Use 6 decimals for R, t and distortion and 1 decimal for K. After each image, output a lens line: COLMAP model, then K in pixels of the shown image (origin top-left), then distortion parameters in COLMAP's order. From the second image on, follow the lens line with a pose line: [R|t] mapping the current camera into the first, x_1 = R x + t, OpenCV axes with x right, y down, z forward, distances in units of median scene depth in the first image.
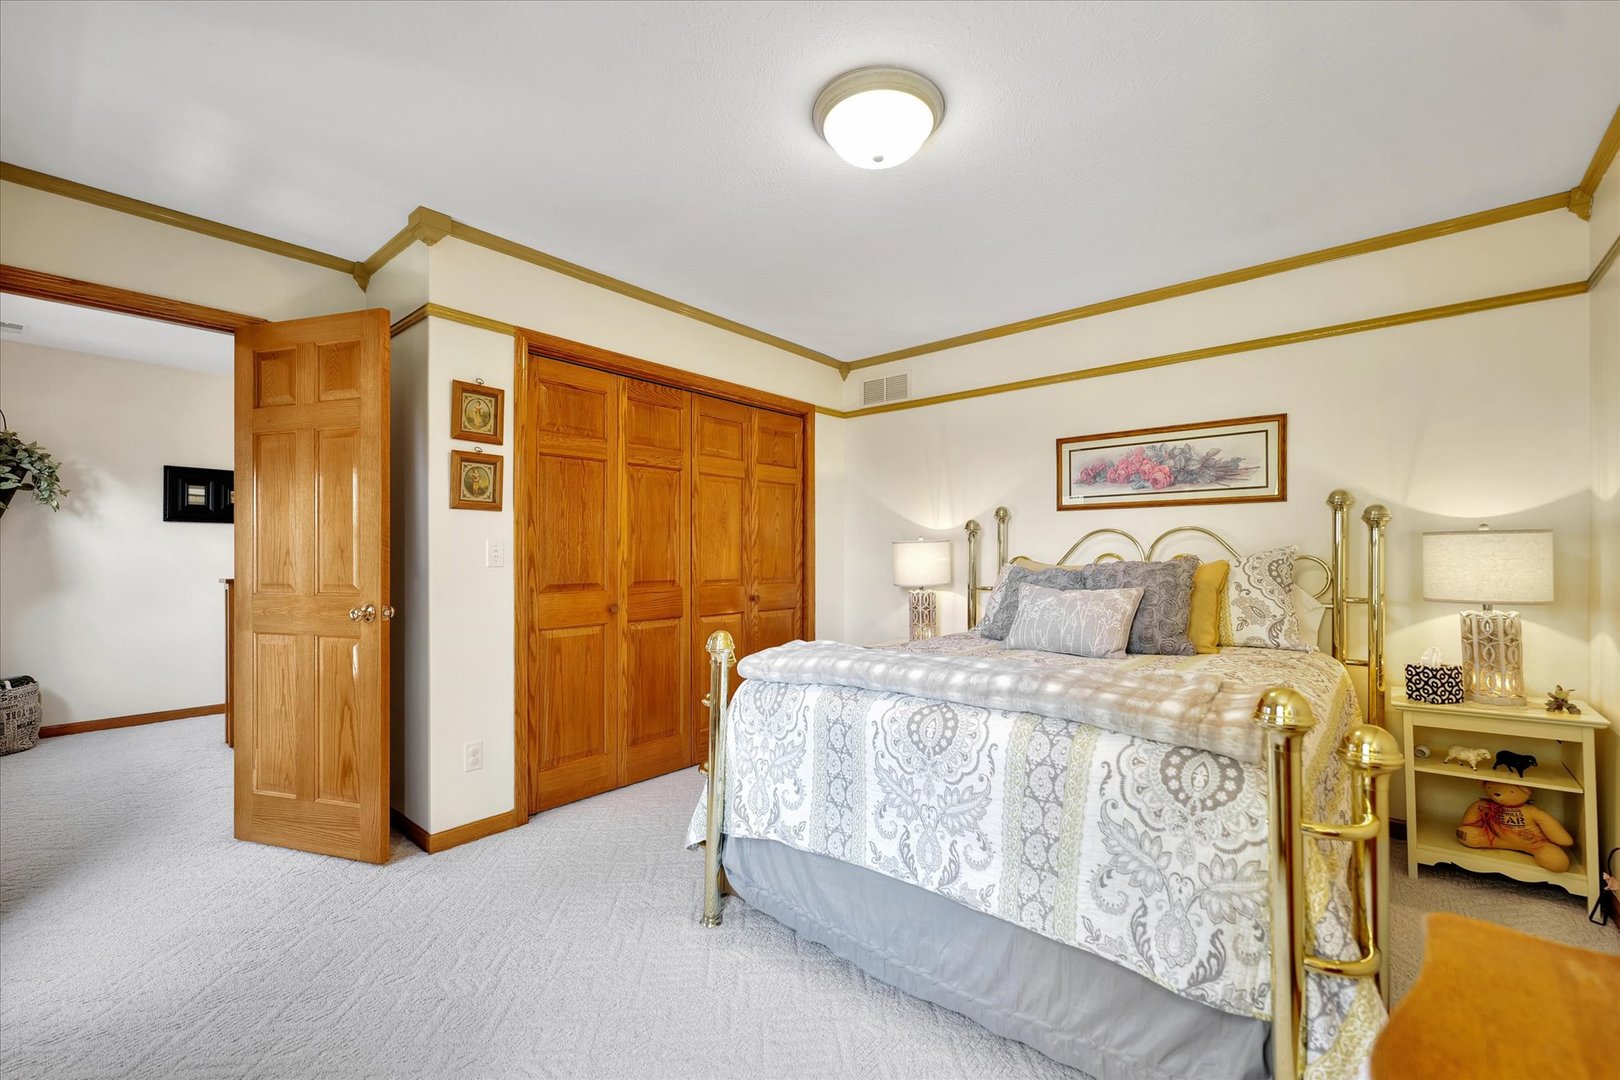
lens RADIAL K [[678.2, 0, 816.0], [0, 678.2, 547.8], [0, 0, 1]] dist [0.003041, 0.000264]
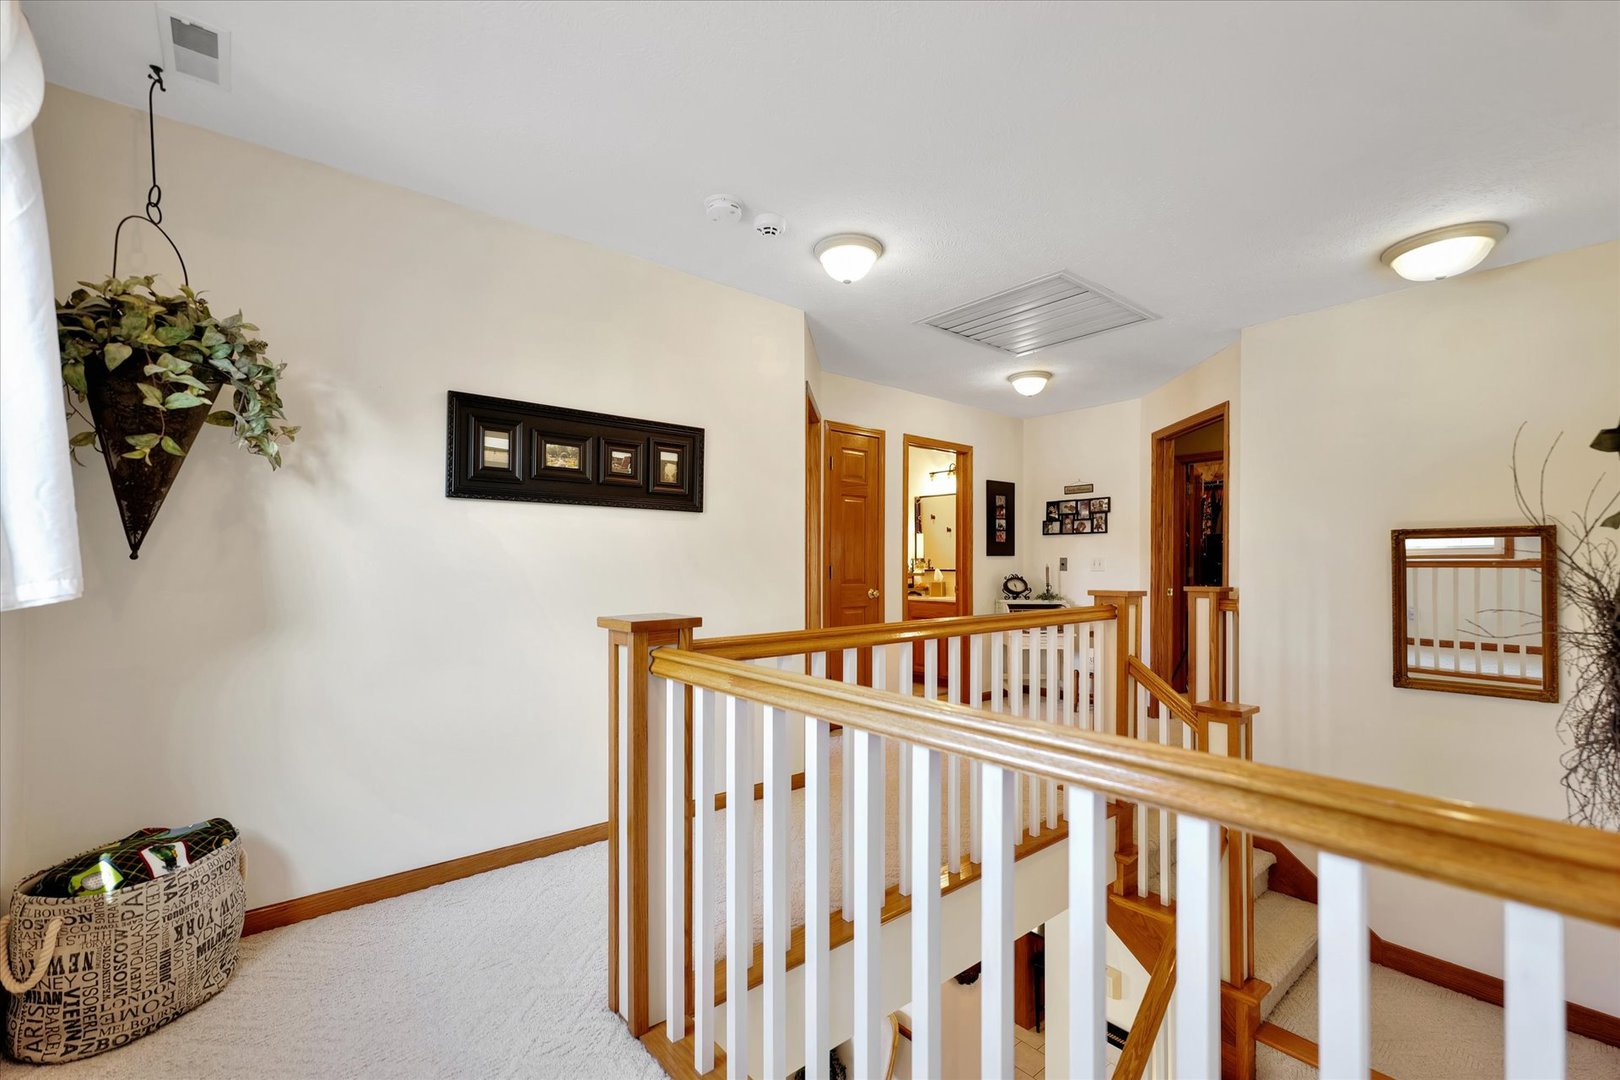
lens RADIAL K [[678.2, 0, 802.4], [0, 678.2, 548.4], [0, 0, 1]] dist [0.003041, 0.000264]
pose [[0.985092, -0.001304, -0.172022, -0.681588], [-0.000667, 0.999935, -0.011400, 0.007358], [0.172026, 0.011344, 0.985027, 0.605060]]
